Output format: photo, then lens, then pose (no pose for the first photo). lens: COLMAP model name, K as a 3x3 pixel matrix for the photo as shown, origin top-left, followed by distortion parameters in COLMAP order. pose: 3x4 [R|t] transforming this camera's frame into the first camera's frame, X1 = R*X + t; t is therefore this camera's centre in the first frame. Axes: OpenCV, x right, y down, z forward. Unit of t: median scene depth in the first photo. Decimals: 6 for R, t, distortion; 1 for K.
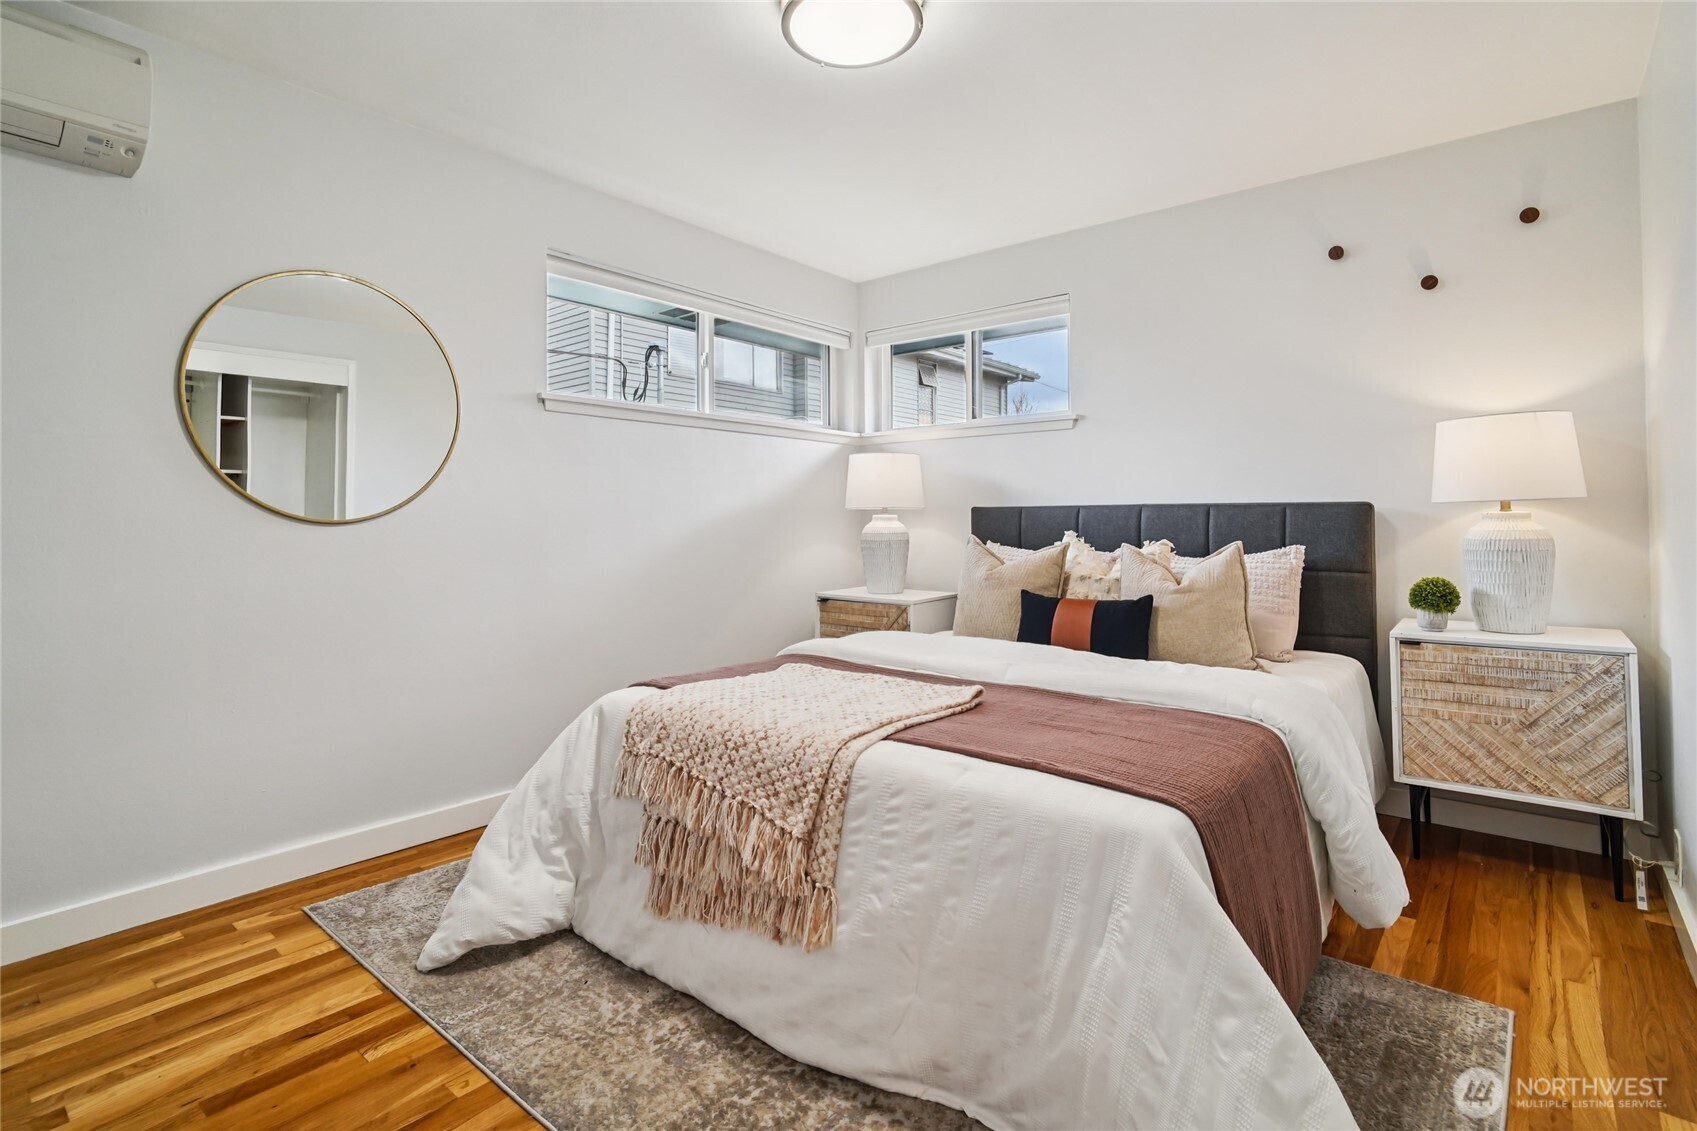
lens RADIAL K [[802.7, 0, 845.3], [0, 802.7, 533.6], [0, 0, 1]] dist [-0.002737, 0.001014]
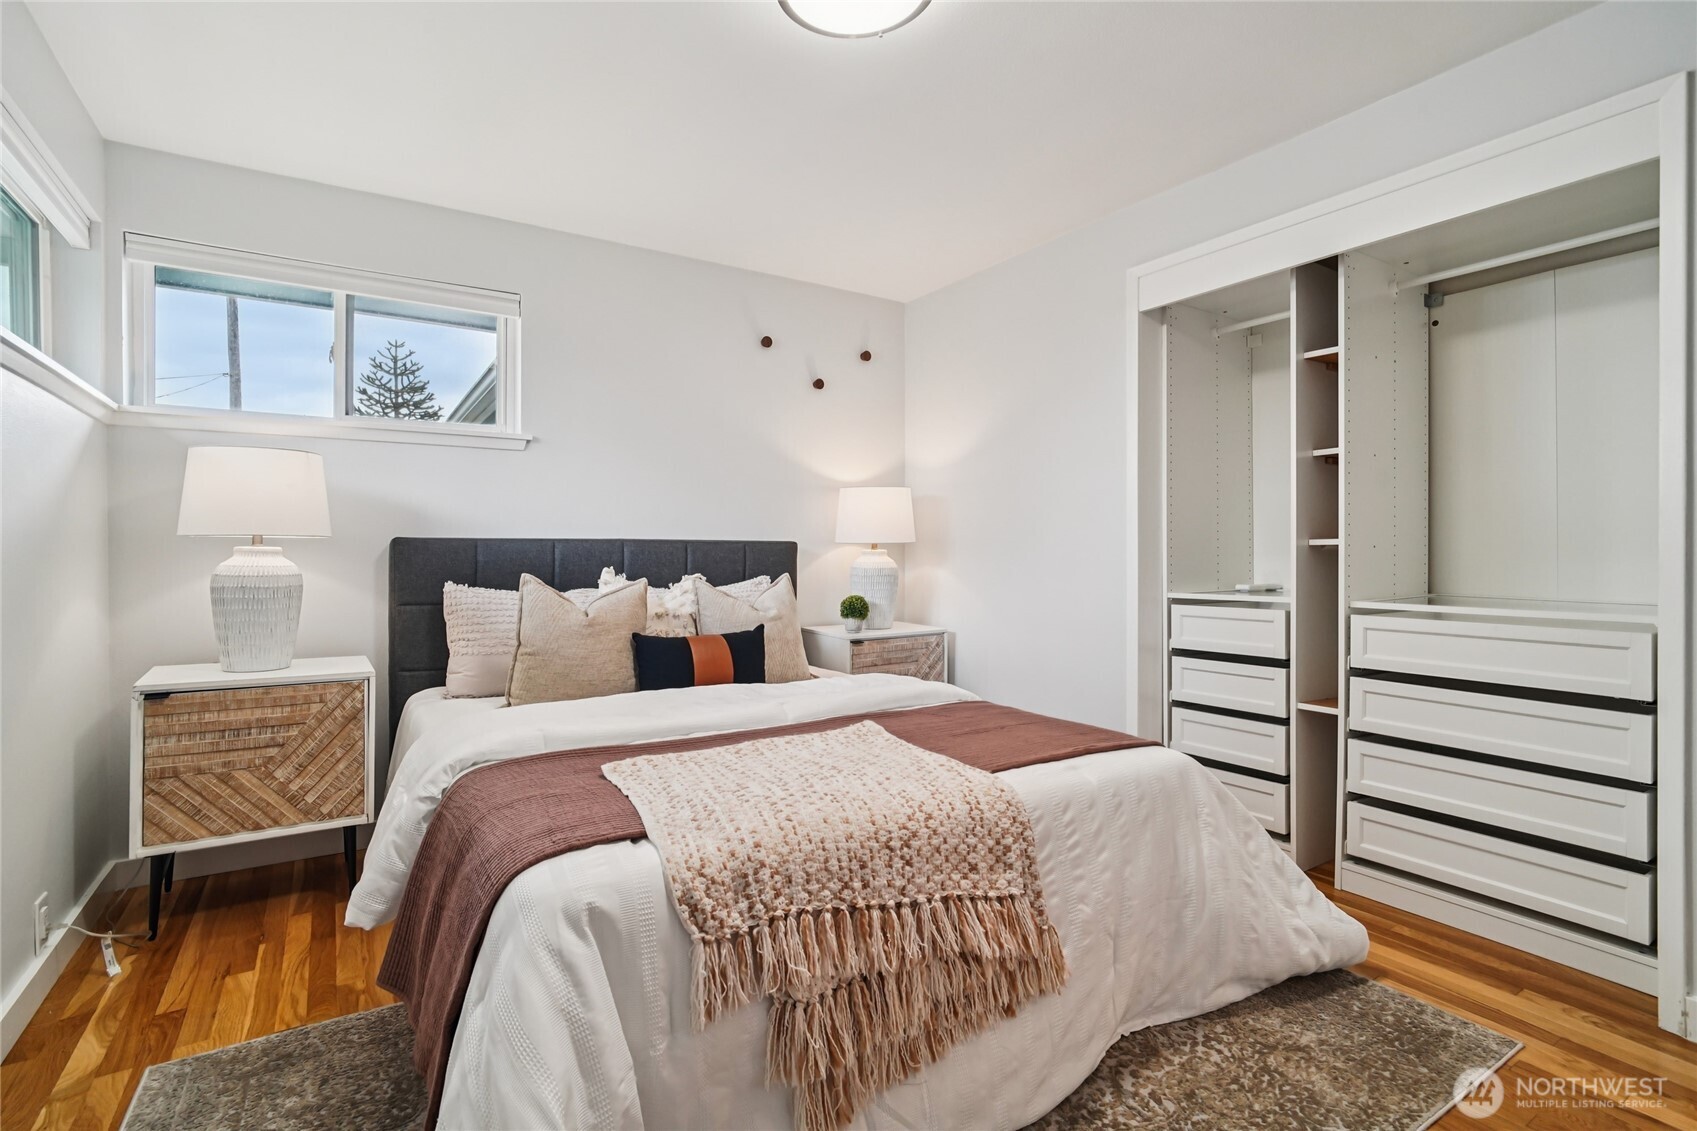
lens RADIAL K [[809.2, 0, 854.6], [0, 809.2, 560.3], [0, 0, 1]] dist [-0.009539, 0.000651]
pose [[0.313261, -0.008475, 0.949629, -0.655976], [0.013366, 0.999900, 0.004514, -0.014444], [-0.949573, 0.011279, 0.313343, 0.567149]]
